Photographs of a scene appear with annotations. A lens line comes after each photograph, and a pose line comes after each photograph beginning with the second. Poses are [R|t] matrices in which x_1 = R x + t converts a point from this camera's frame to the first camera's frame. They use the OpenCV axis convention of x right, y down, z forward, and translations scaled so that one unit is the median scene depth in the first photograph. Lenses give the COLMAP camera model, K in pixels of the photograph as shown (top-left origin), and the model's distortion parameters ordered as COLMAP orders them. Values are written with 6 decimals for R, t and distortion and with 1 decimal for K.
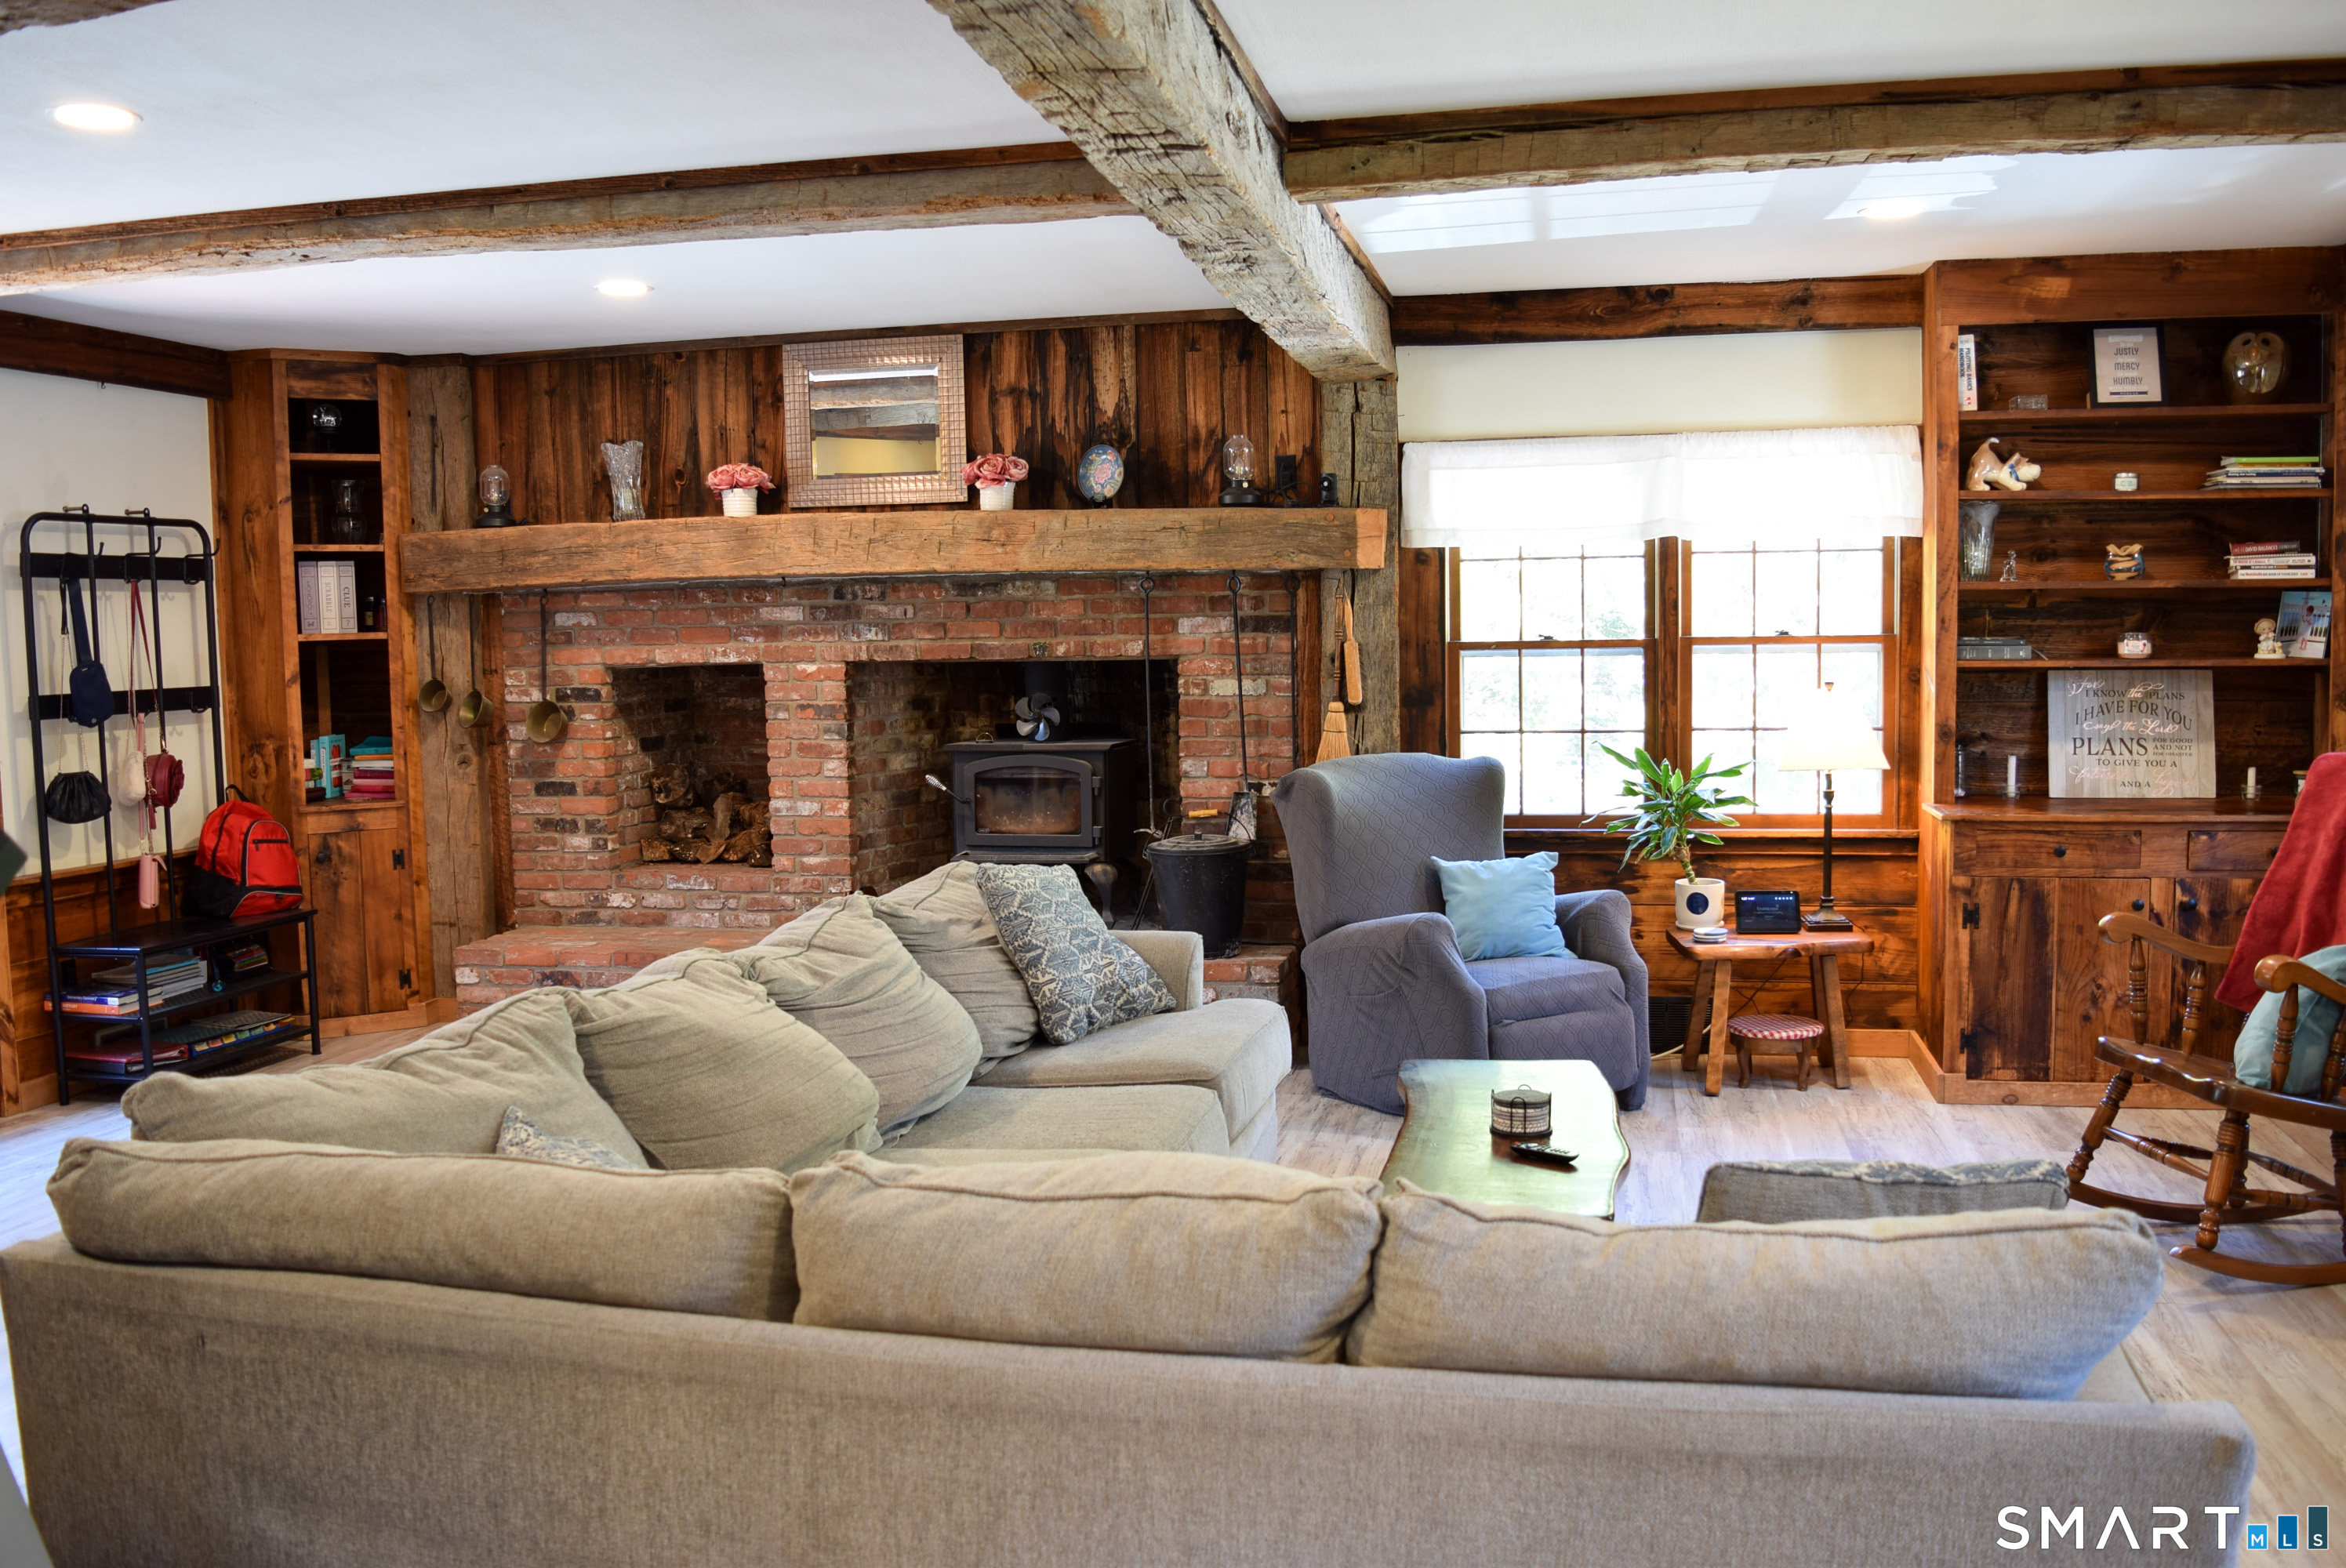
lens RADIAL K [[1971.5, 0, 1173.0], [0, 1971.5, 784.0], [0, 0, 1]] dist [-0.089951, 0.005351]
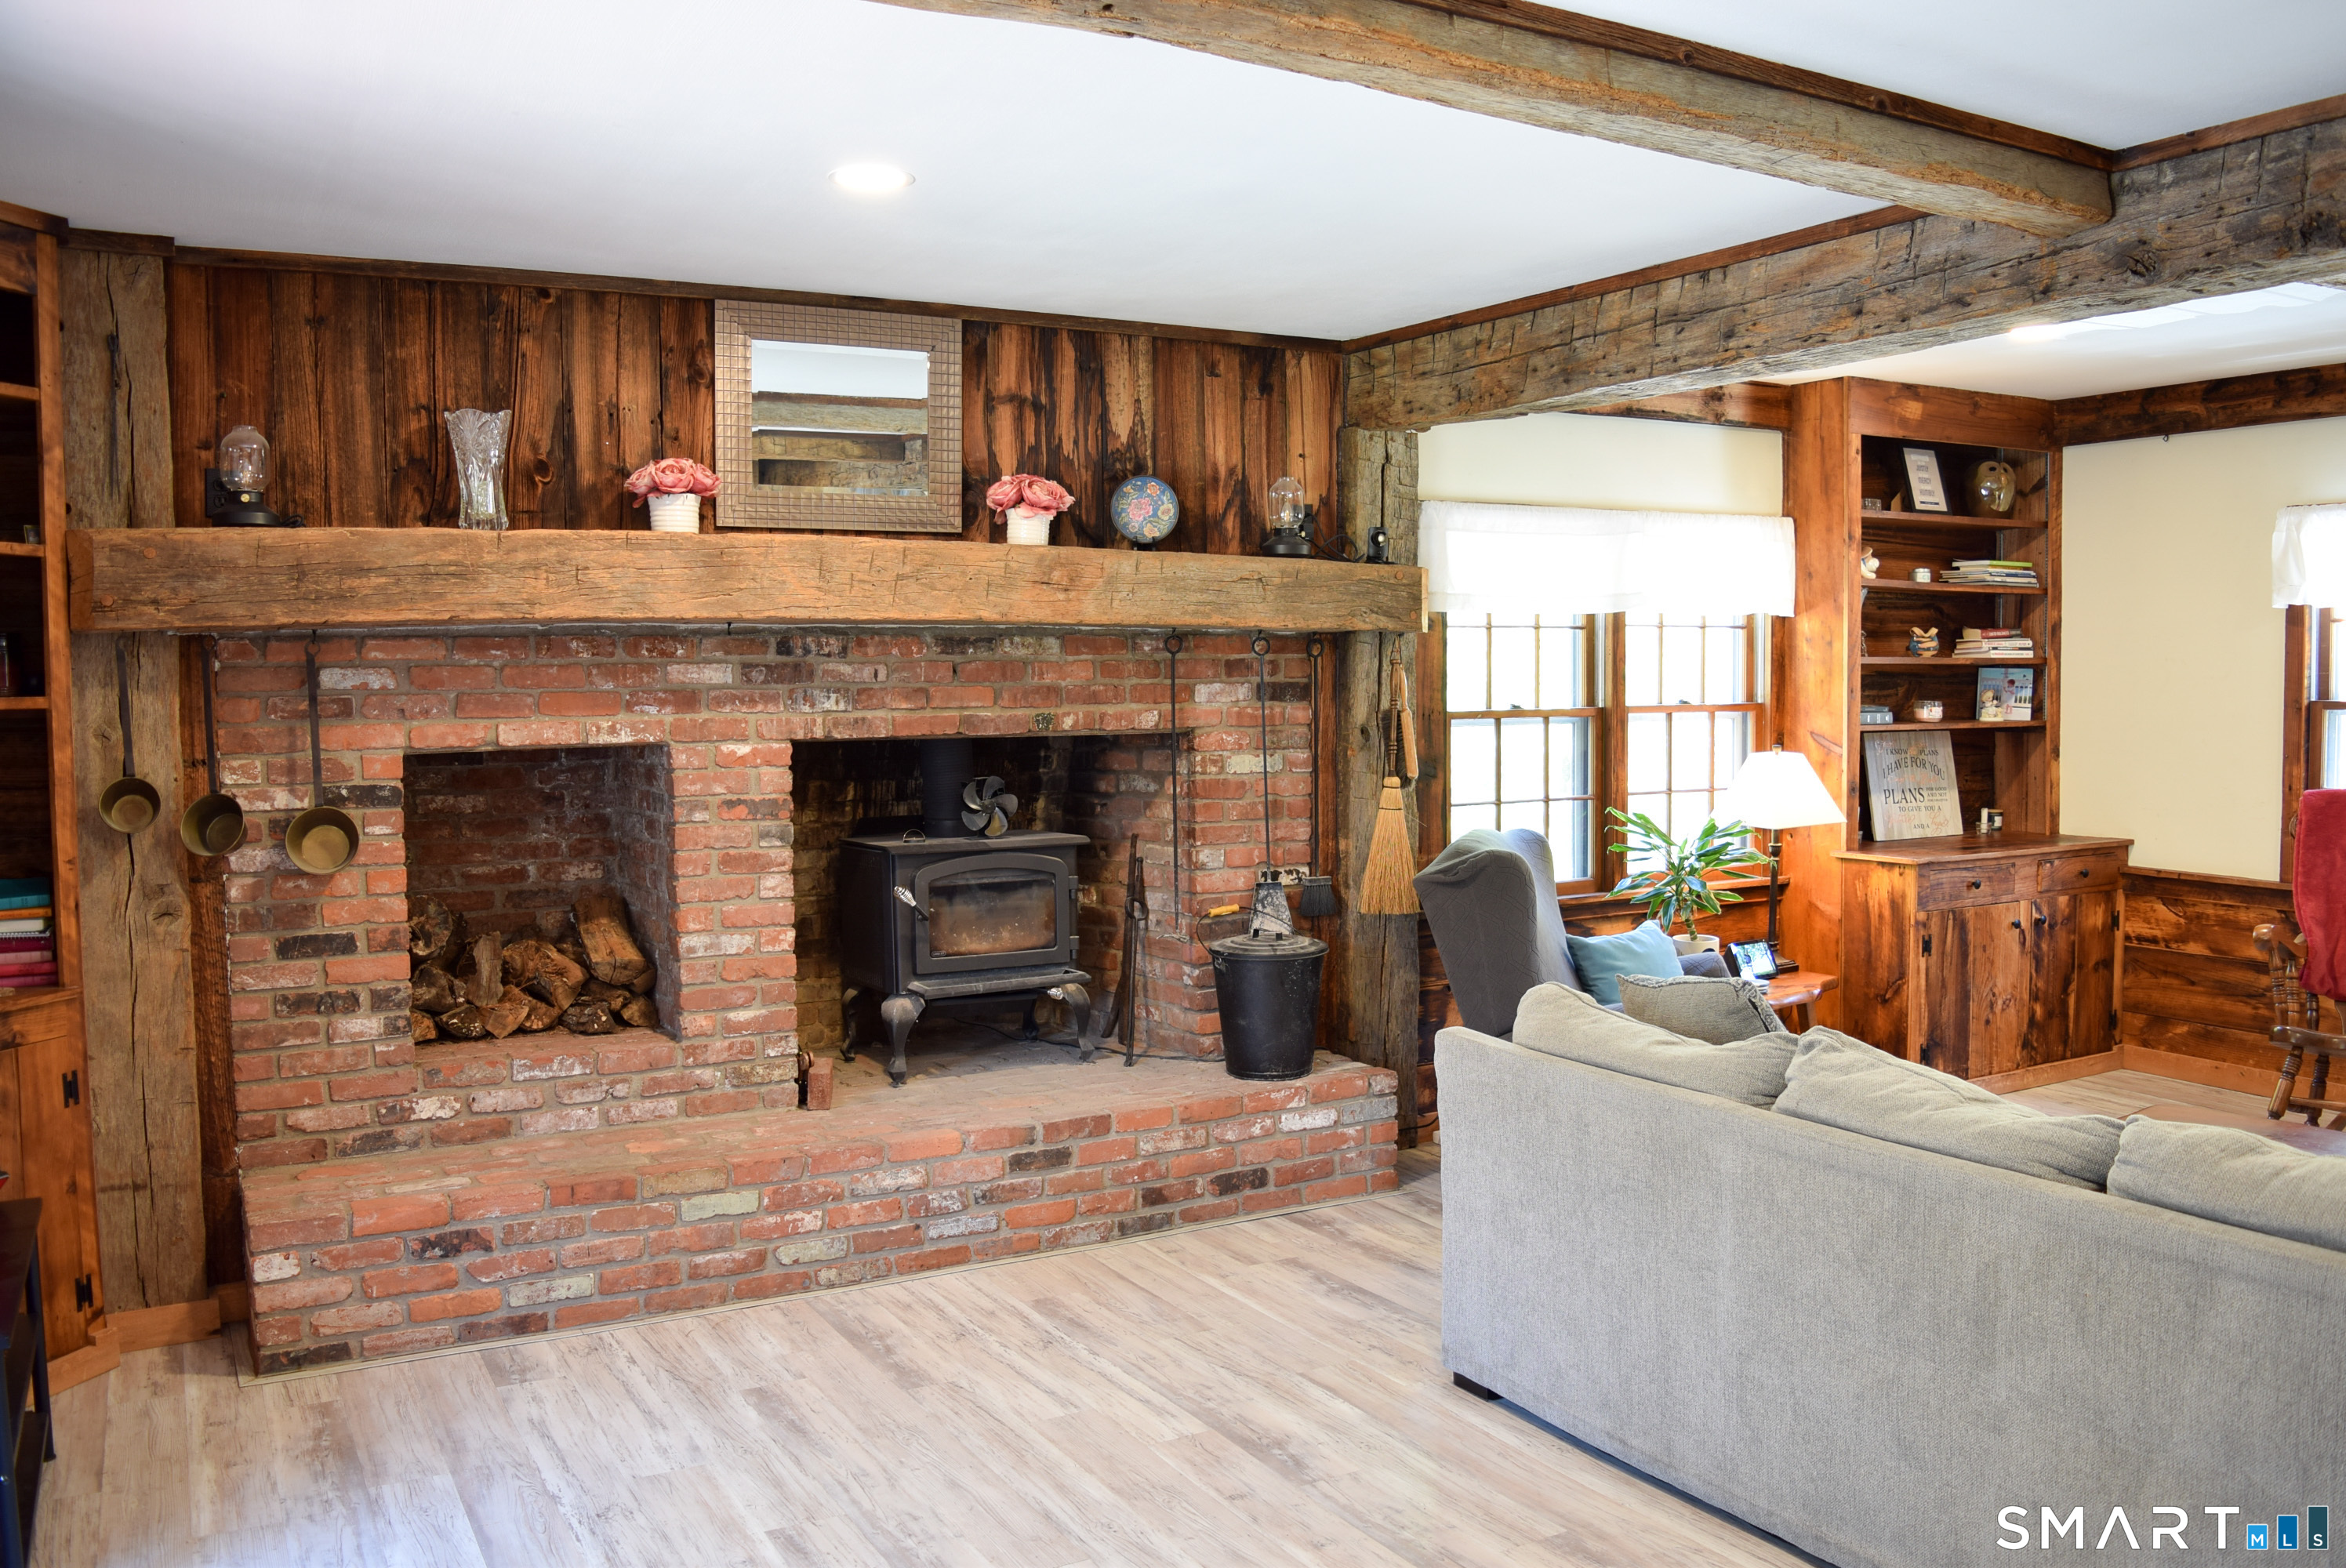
lens RADIAL K [[1836.5, 0, 1173.0], [0, 1836.5, 784.0], [0, 0, 1]] dist [-0.096408, 0.020120]
pose [[0.748246, -0.027254, 0.662861, -0.517867], [0.052393, 0.998463, -0.018089, -0.026150], [-0.661349, 0.048264, 0.748524, 0.398183]]
